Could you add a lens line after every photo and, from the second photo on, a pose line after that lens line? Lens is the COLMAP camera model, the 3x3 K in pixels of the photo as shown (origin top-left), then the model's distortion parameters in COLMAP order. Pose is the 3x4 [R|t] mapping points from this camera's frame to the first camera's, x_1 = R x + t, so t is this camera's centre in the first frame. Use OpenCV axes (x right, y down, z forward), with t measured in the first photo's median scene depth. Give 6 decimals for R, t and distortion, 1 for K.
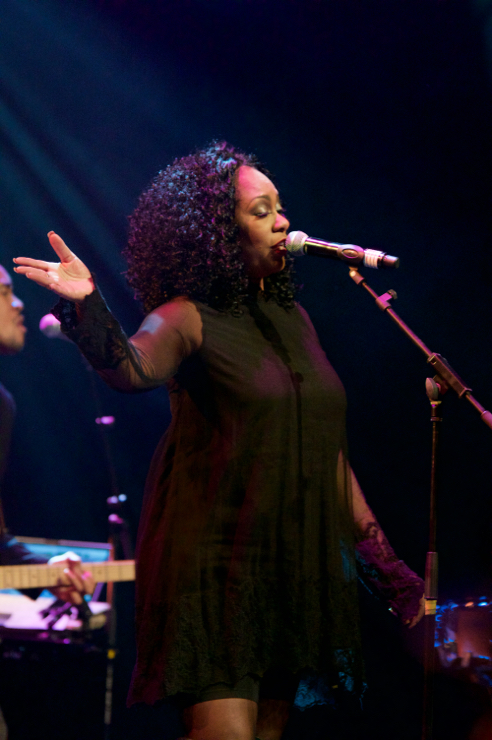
lens RADIAL K [[4096.7, 0, 249.3], [0, 4096.7, 370.1], [0, 0, 1]] dist [0.448118, 0.000000]
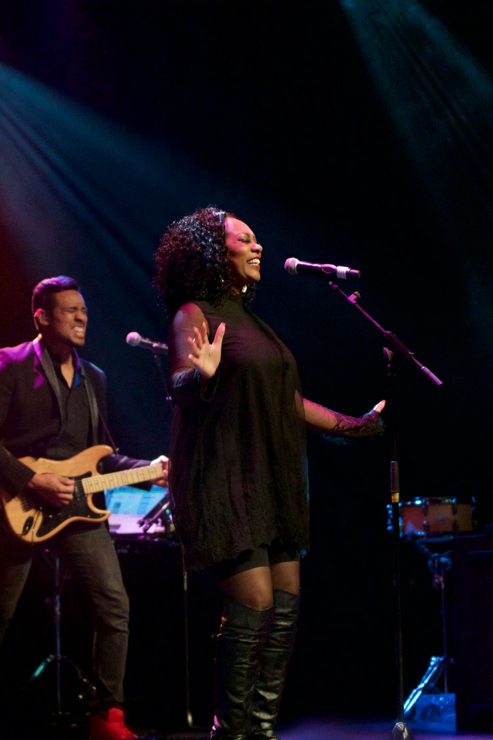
lens RADIAL K [[2262.2, 0, 242.4], [0, 2262.2, 375.3], [0, 0, 1]] dist [-0.244129, 0.000000]
pose [[0.998040, -0.062522, 0.002647, -0.009999], [0.062551, 0.997959, -0.012844, 0.016508], [-0.001838, 0.012985, 0.999914, 0.138374]]
